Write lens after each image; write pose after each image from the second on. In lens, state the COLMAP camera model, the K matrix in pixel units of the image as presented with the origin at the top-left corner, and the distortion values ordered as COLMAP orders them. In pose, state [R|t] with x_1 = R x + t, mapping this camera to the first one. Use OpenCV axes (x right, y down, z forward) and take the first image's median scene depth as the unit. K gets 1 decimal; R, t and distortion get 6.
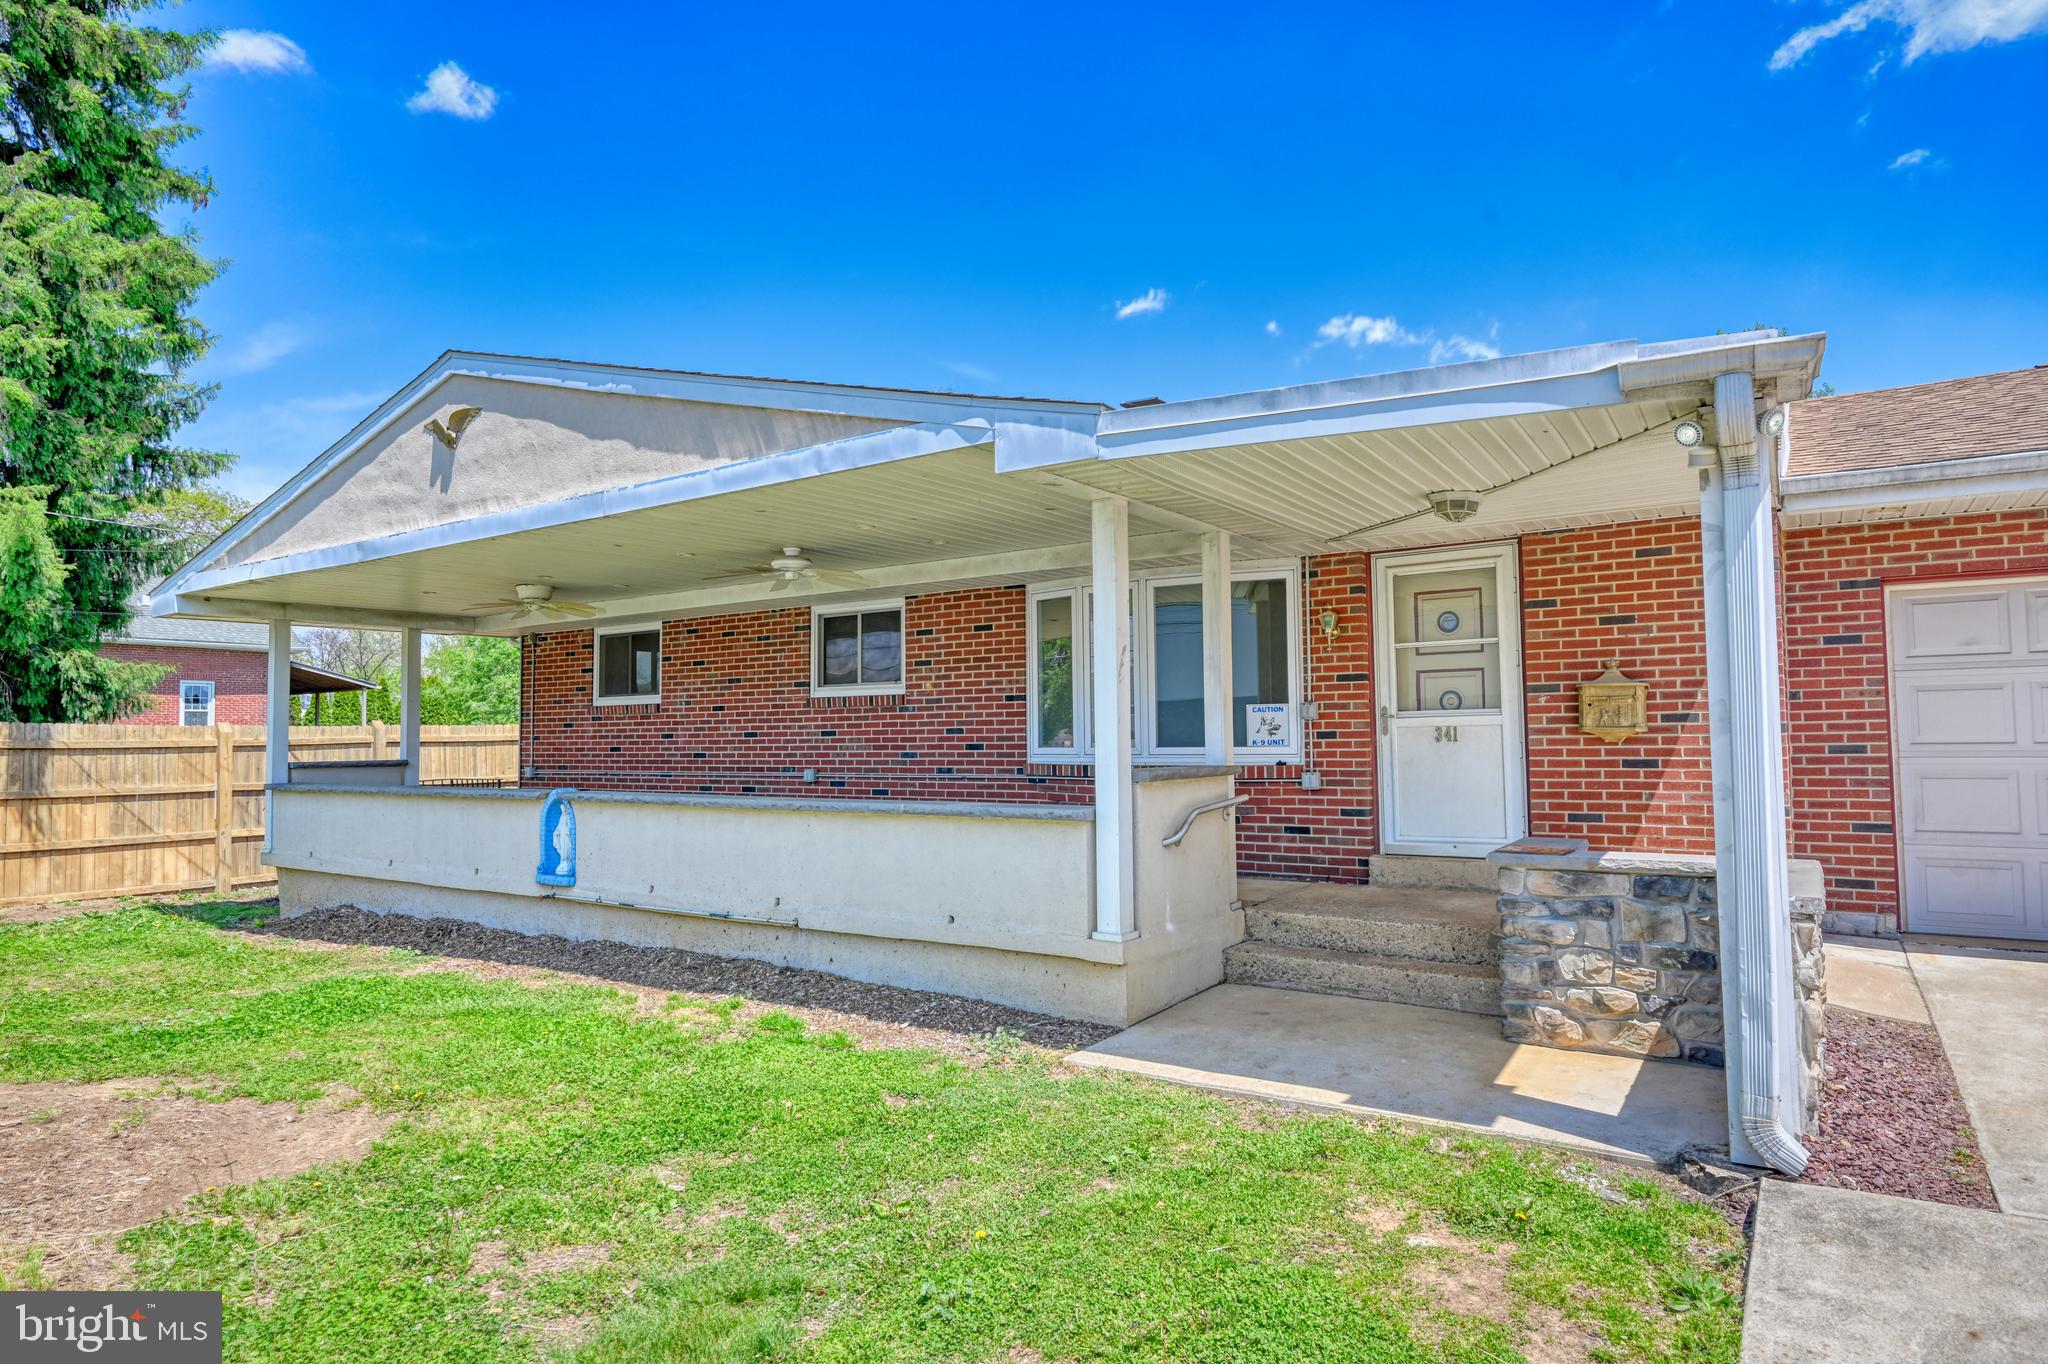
lens RADIAL K [[1161.4, 0, 1033.4], [0, 1161.4, 676.4], [0, 0, 1]] dist [0.003454, -0.007161]
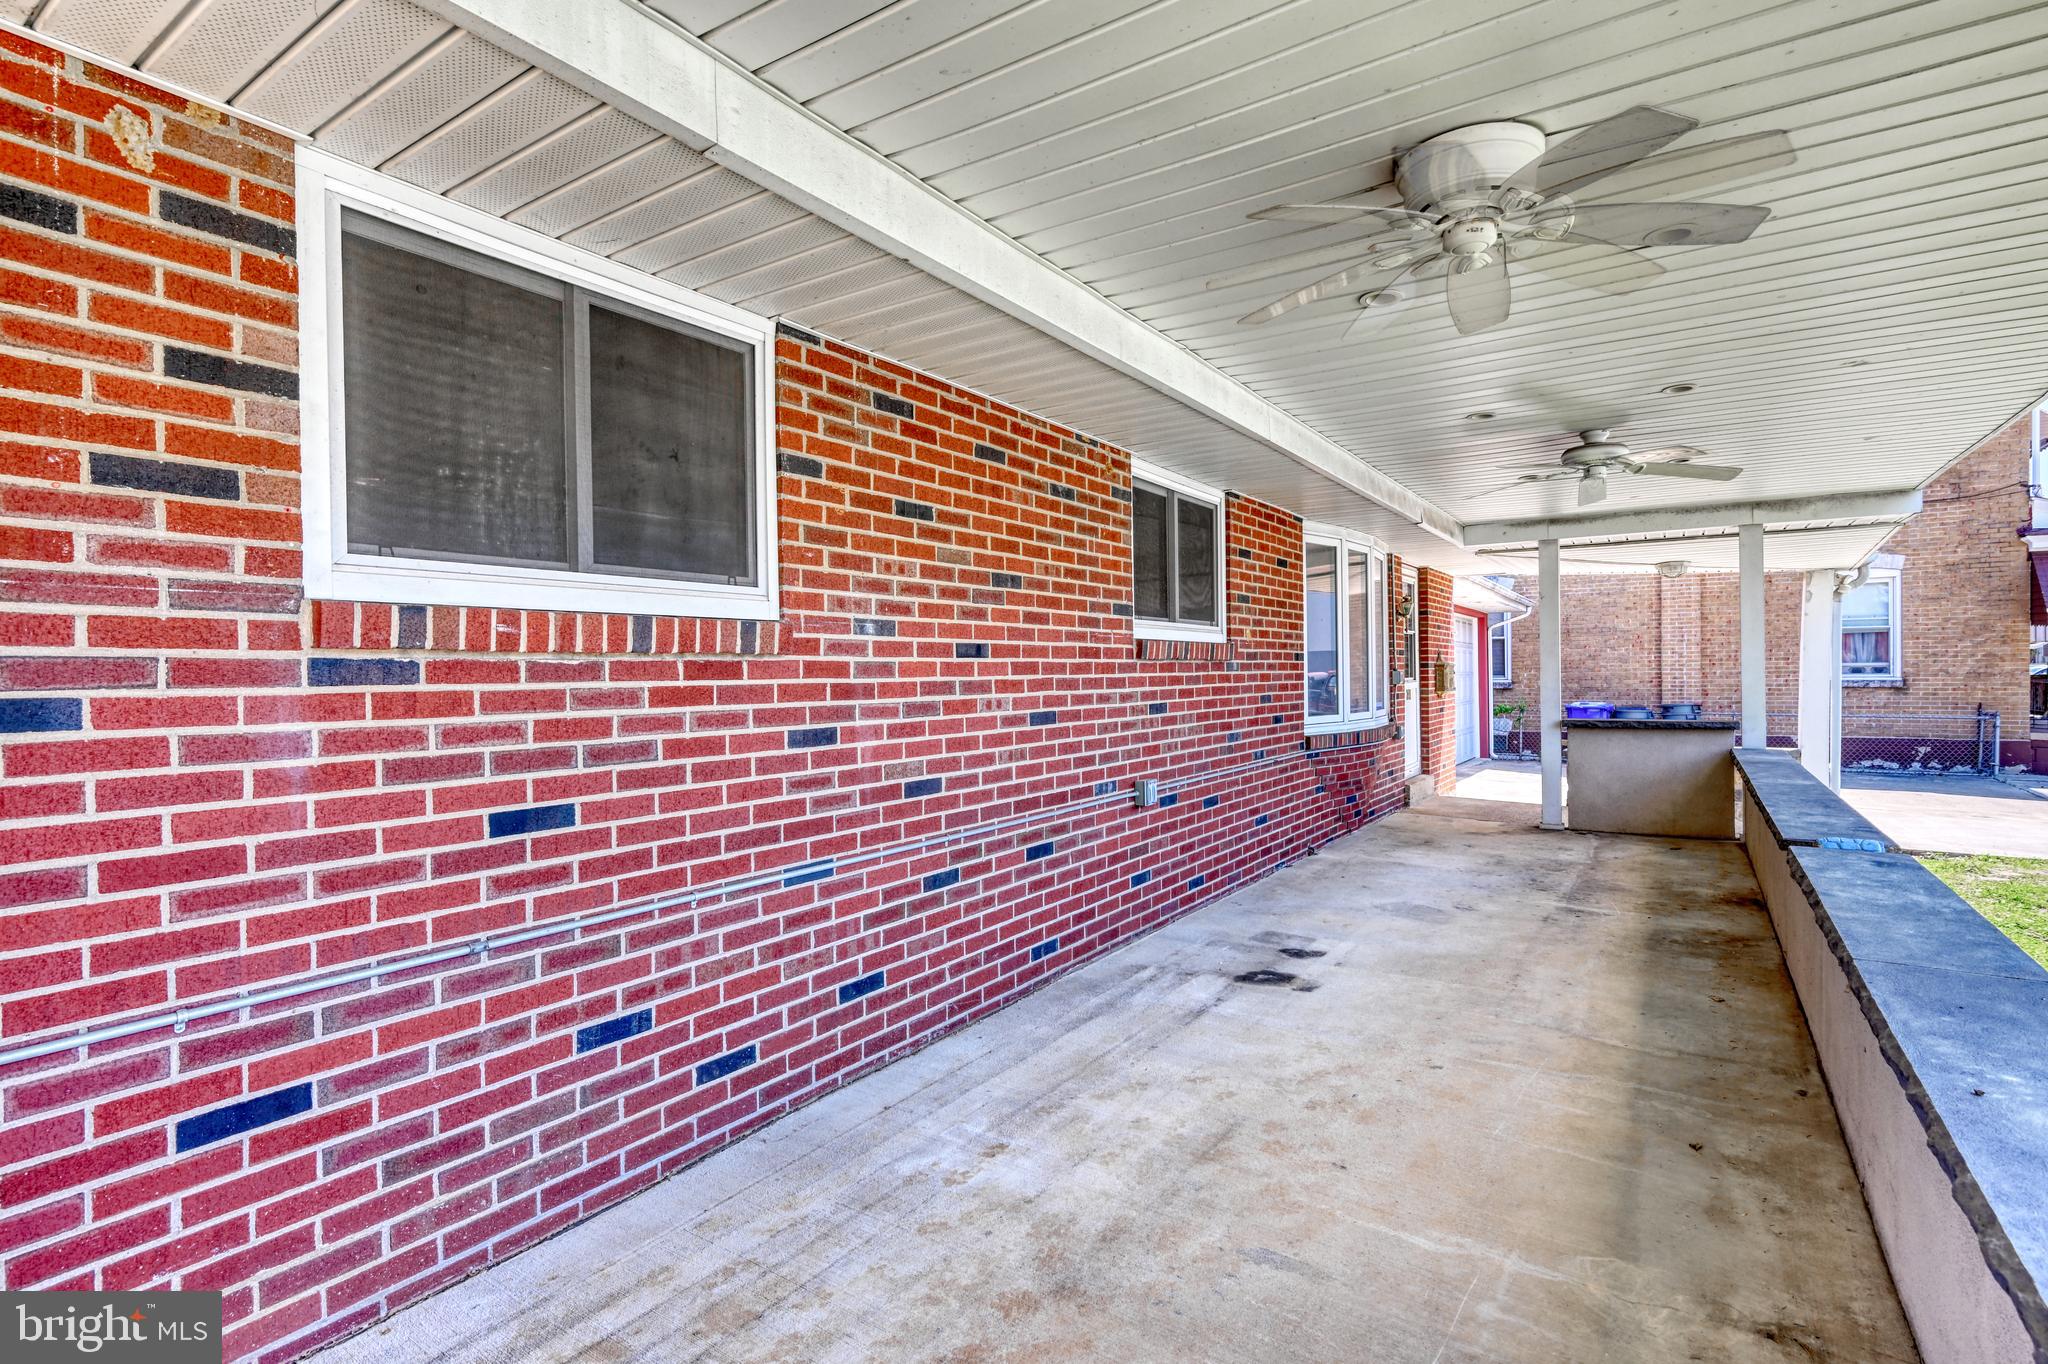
lens RADIAL K [[985.5, 0, 1031.9], [0, 985.5, 680.5], [0, 0, 1]] dist [-0.001310, 0.000431]
pose [[-0.009973, 0.004090, 0.999942, -0.700647], [-0.040443, 0.999172, -0.004490, 0.045669], [-0.999132, -0.040486, -0.009799, 1.190946]]
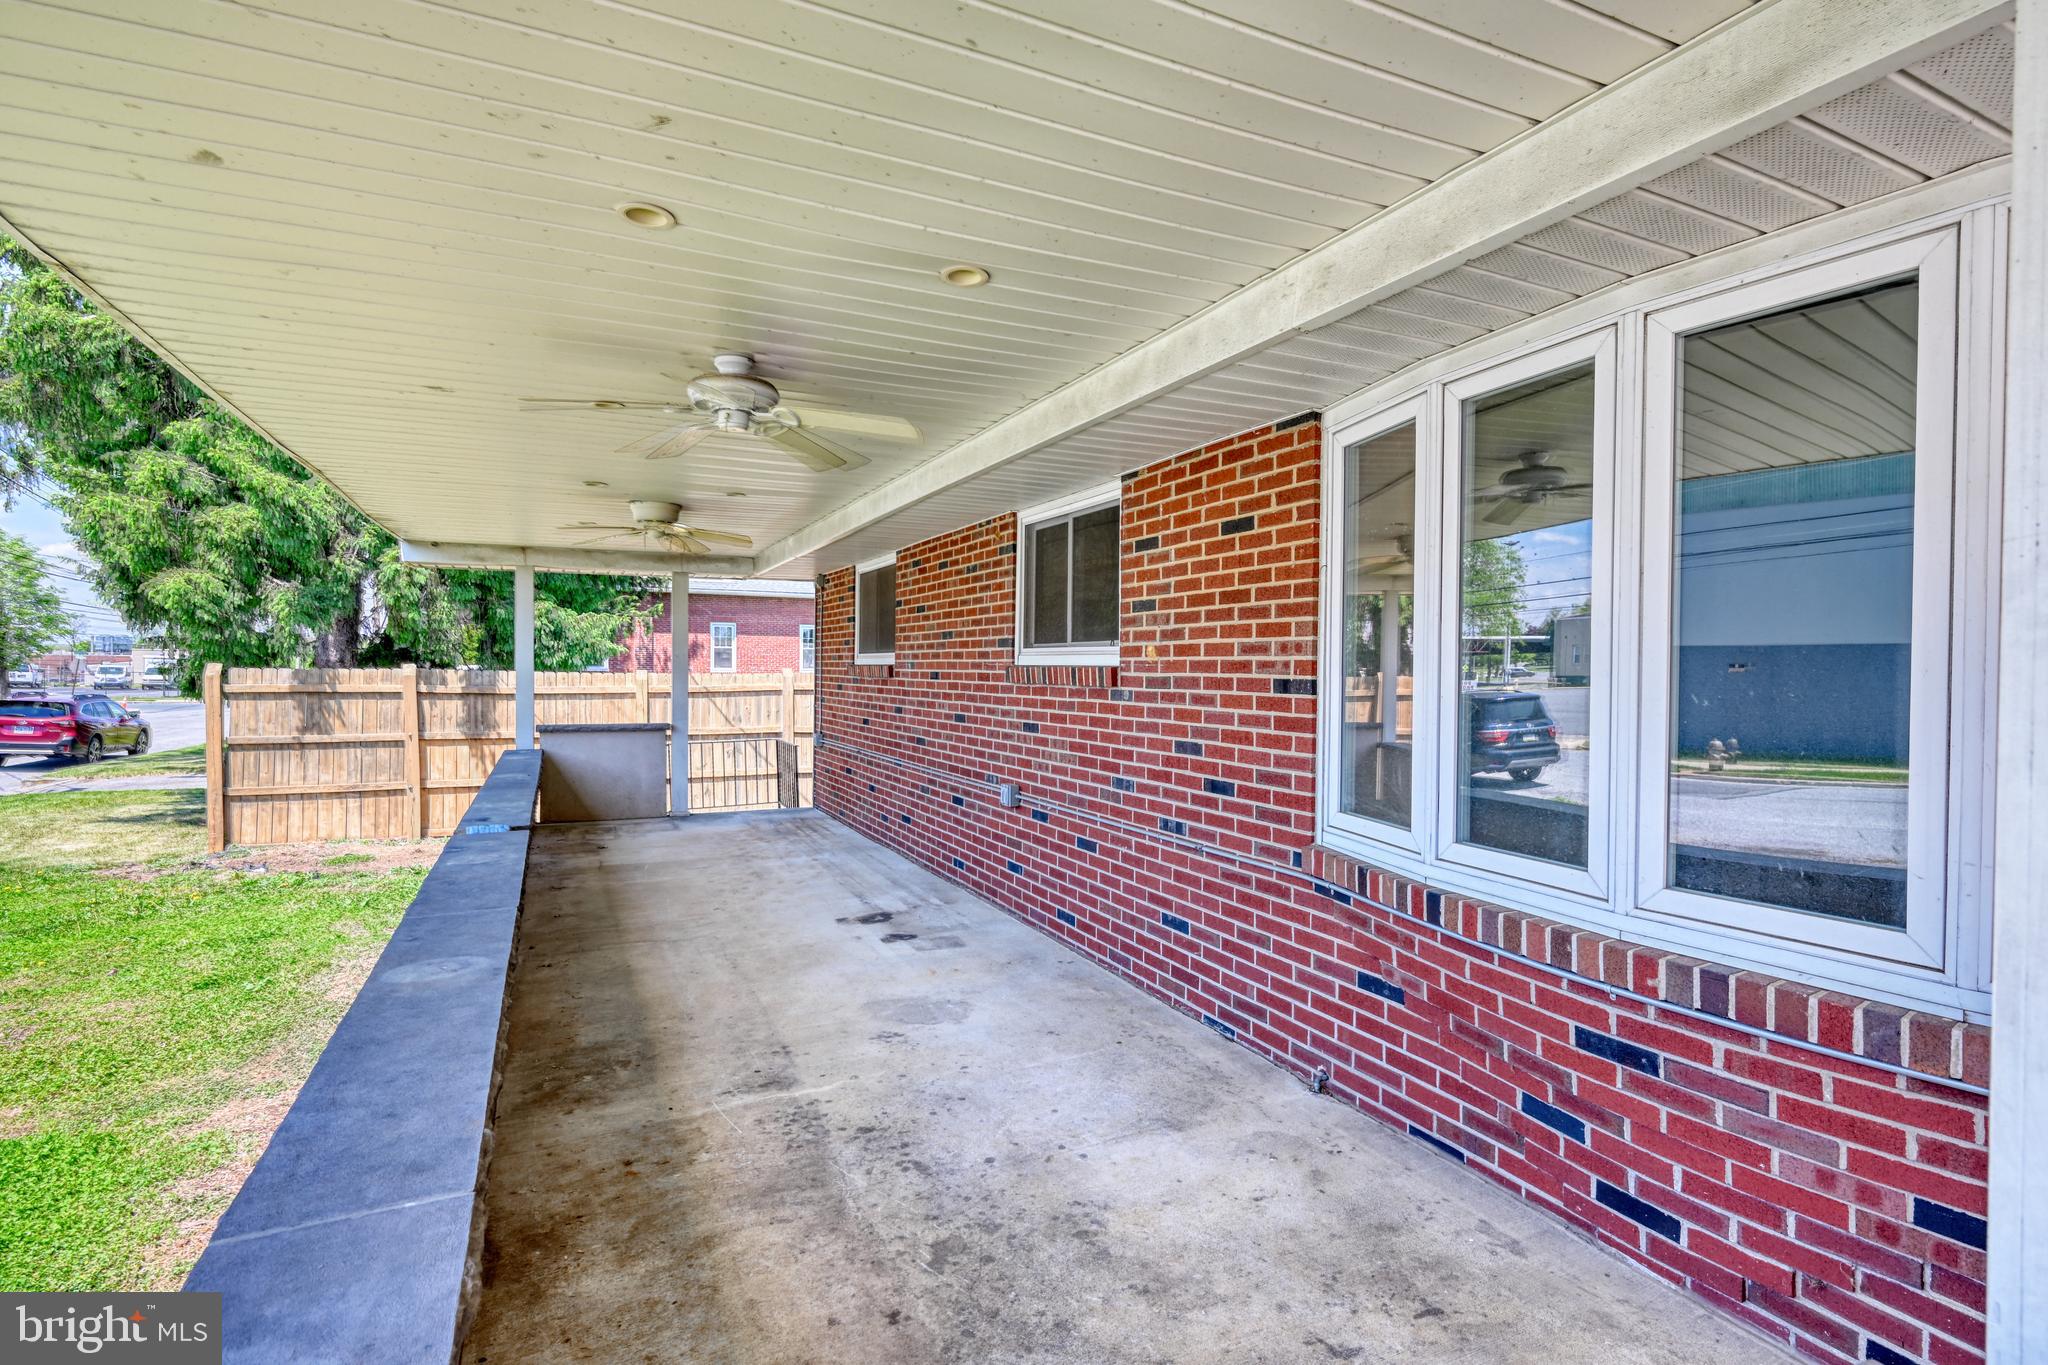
lens RADIAL K [[985.5, 0, 1022.9], [0, 985.5, 679.1], [0, 0, 1]] dist [-0.001310, 0.000431]
pose [[0.860108, 0.023675, -0.509563, 0.082430], [0.009770, 0.997975, 0.062857, -0.007522], [0.510019, -0.059042, 0.858135, 0.641308]]
